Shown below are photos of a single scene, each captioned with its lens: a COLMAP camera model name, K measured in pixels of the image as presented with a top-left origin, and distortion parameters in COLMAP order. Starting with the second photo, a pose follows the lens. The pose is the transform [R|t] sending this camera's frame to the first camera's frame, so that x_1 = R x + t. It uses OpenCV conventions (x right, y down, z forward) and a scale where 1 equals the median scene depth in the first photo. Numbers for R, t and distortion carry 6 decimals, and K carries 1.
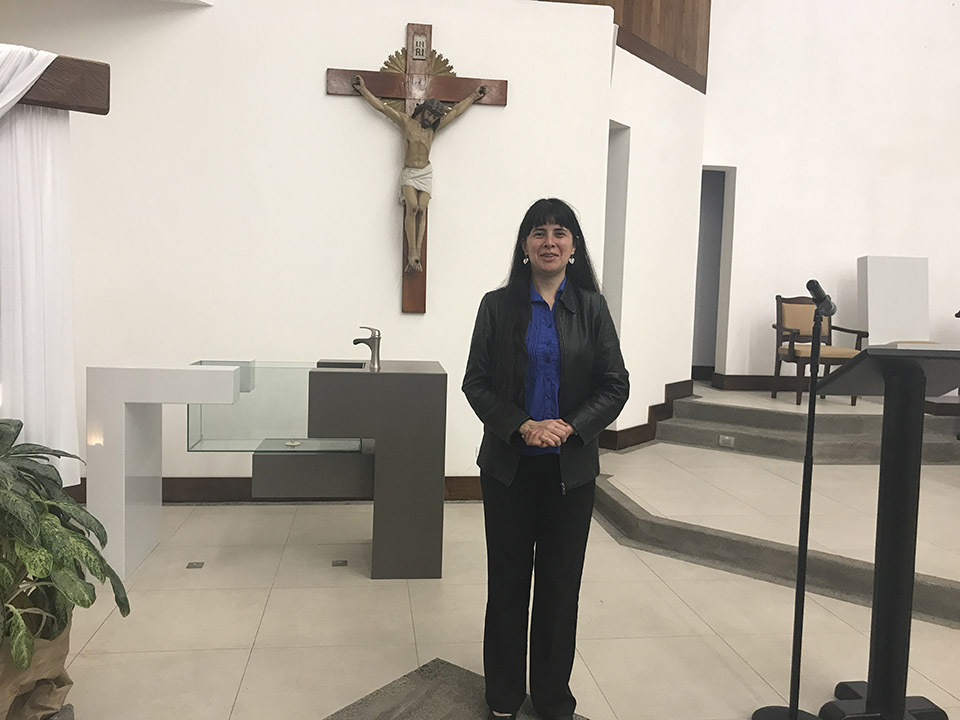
lens RADIAL K [[783.7, 0, 480.0], [0, 783.7, 360.0], [0, 0, 1]] dist [0.002014, -0.004742]
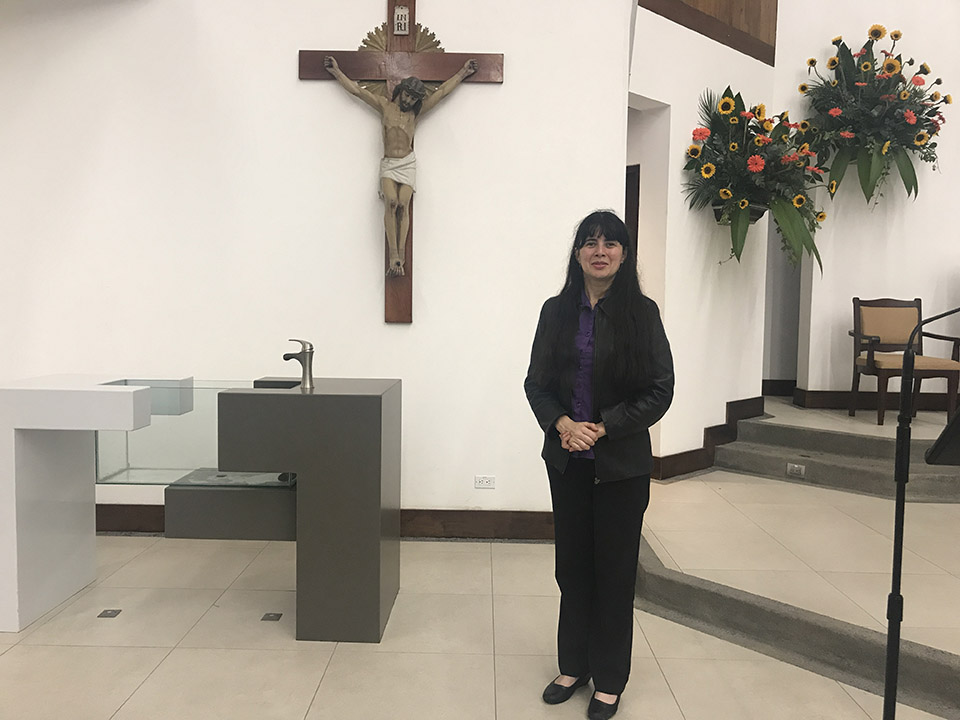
lens RADIAL K [[793.9, 0, 476.4], [0, 793.9, 355.6], [0, 0, 1]] dist [0.009945, -0.001849]
pose [[0.988882, -0.007358, -0.148518, 0.135998], [0.004357, 0.999780, -0.020520, -0.004711], [0.148636, 0.019645, 0.988697, 0.136677]]
